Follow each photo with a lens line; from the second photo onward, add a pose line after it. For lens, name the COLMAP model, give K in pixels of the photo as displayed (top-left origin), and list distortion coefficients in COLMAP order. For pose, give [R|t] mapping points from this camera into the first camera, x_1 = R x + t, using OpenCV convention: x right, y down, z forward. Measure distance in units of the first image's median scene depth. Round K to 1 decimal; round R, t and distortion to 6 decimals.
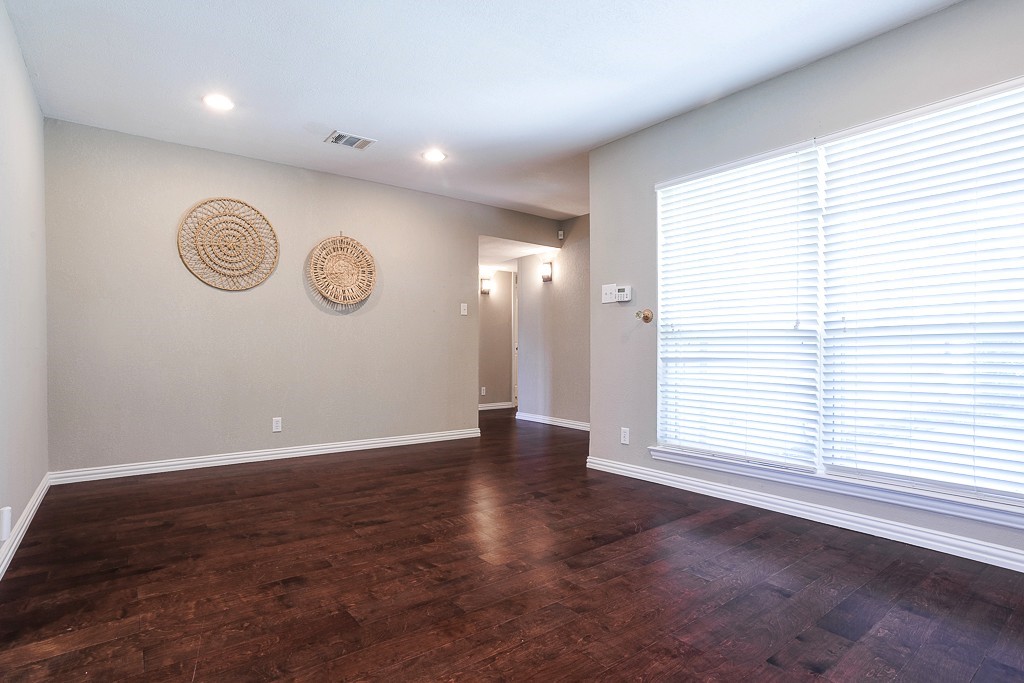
lens RADIAL K [[516.8, 0, 500.5], [0, 516.8, 353.5], [0, 0, 1]] dist [-0.058839, 0.035682]
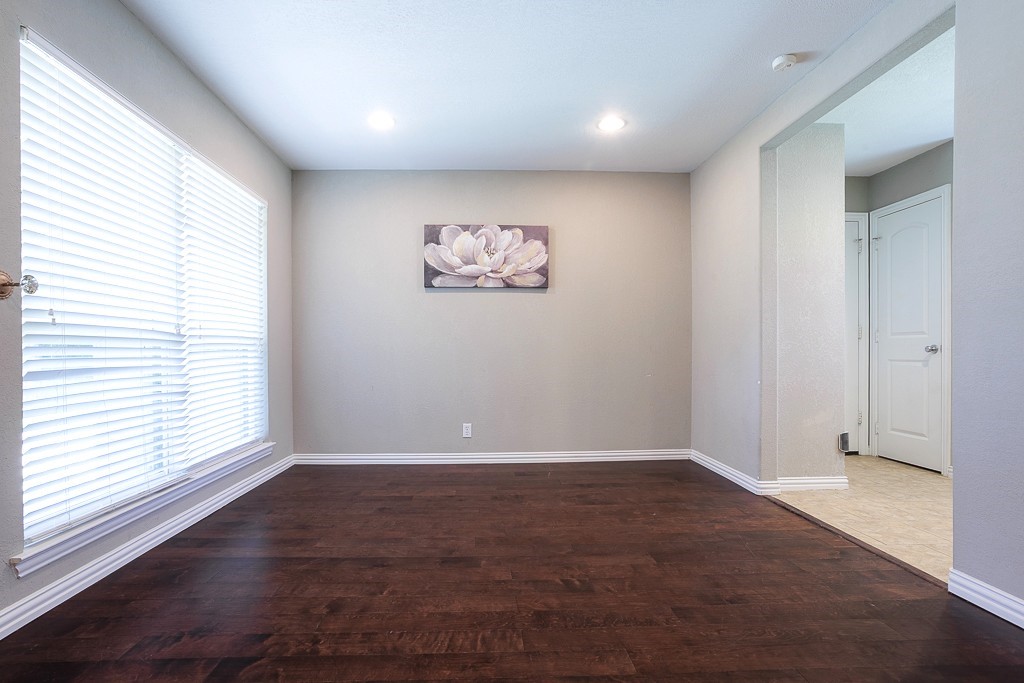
lens RADIAL K [[516.8, 0, 500.5], [0, 516.8, 353.5], [0, 0, 1]] dist [-0.058839, 0.035682]
pose [[-0.821374, 0.002506, 0.570384, -0.356228], [0.008621, 0.999931, 0.008022, -0.010269], [-0.570324, 0.011507, -0.821339, 1.137228]]
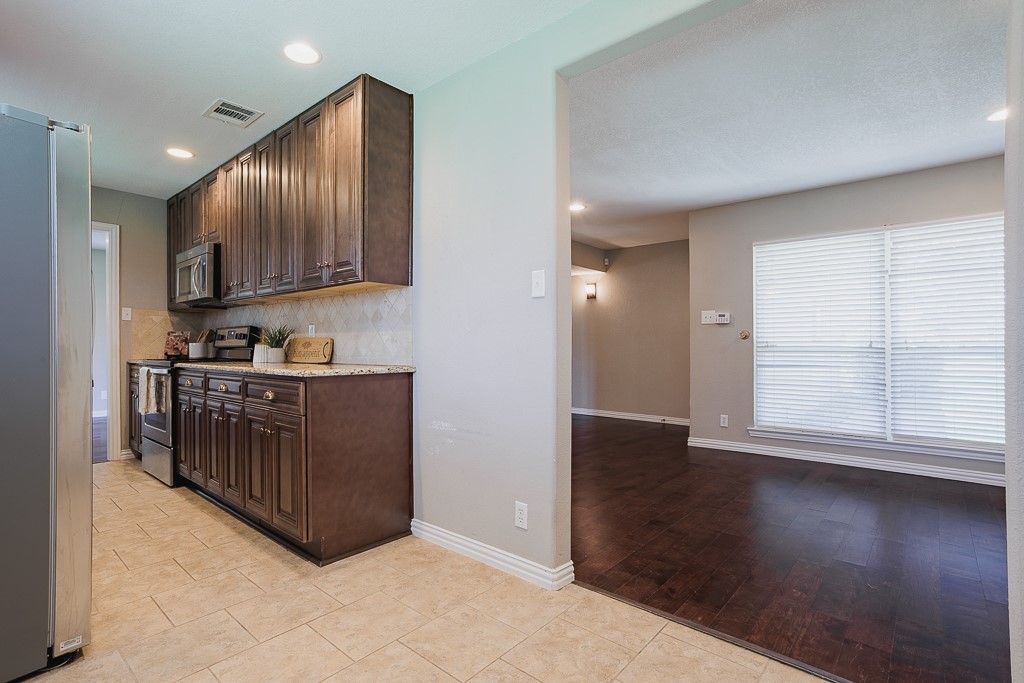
lens RADIAL K [[495.8, 0, 495.7], [0, 495.8, 344.1], [0, 0, 1]] dist [-0.035742, 0.029722]
pose [[0.979656, -0.000116, 0.200685, -0.663889], [0.002574, 0.999925, -0.011987, -0.033691], [-0.200669, 0.012260, 0.979582, -0.186115]]
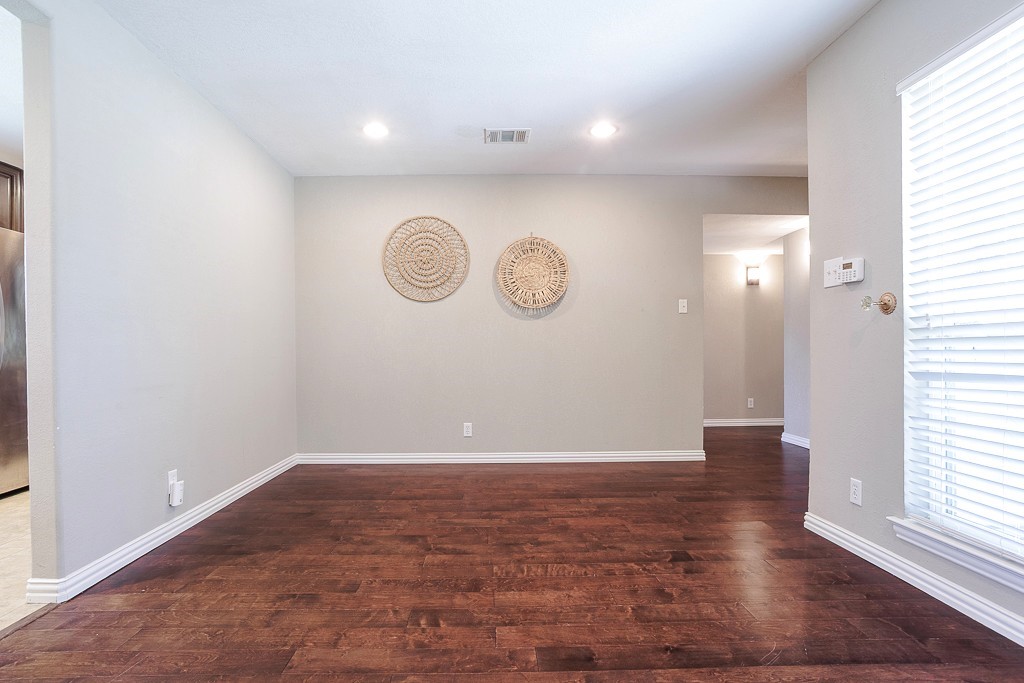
lens RADIAL K [[516.8, 0, 500.5], [0, 516.8, 353.5], [0, 0, 1]] dist [-0.058839, 0.035682]
pose [[0.808679, -0.003086, -0.588243, 0.270920], [0.002297, 0.999995, -0.002087, -0.012960], [0.588246, 0.000337, 0.808682, 0.243024]]
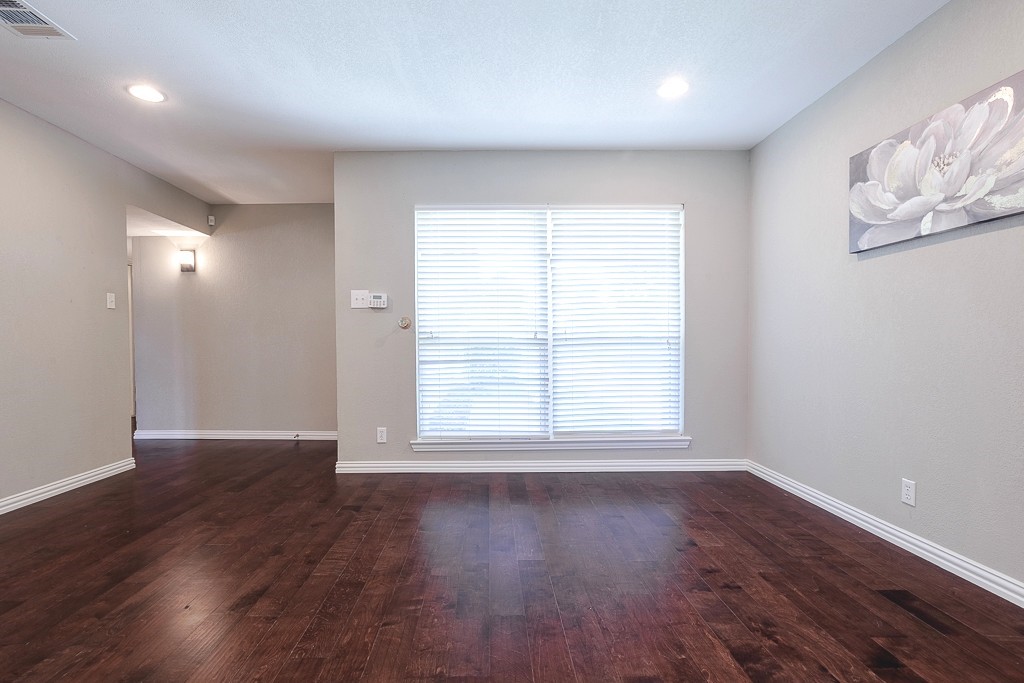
lens RADIAL K [[494.2, 0, 482.1], [0, 494.2, 354.9], [0, 0, 1]] dist [-0.047194, 0.029960]
pose [[0.608253, -0.024034, 0.793379, -0.459360], [0.012218, 0.999707, 0.020918, -0.025567], [-0.793649, -0.003029, 0.608369, 0.233343]]
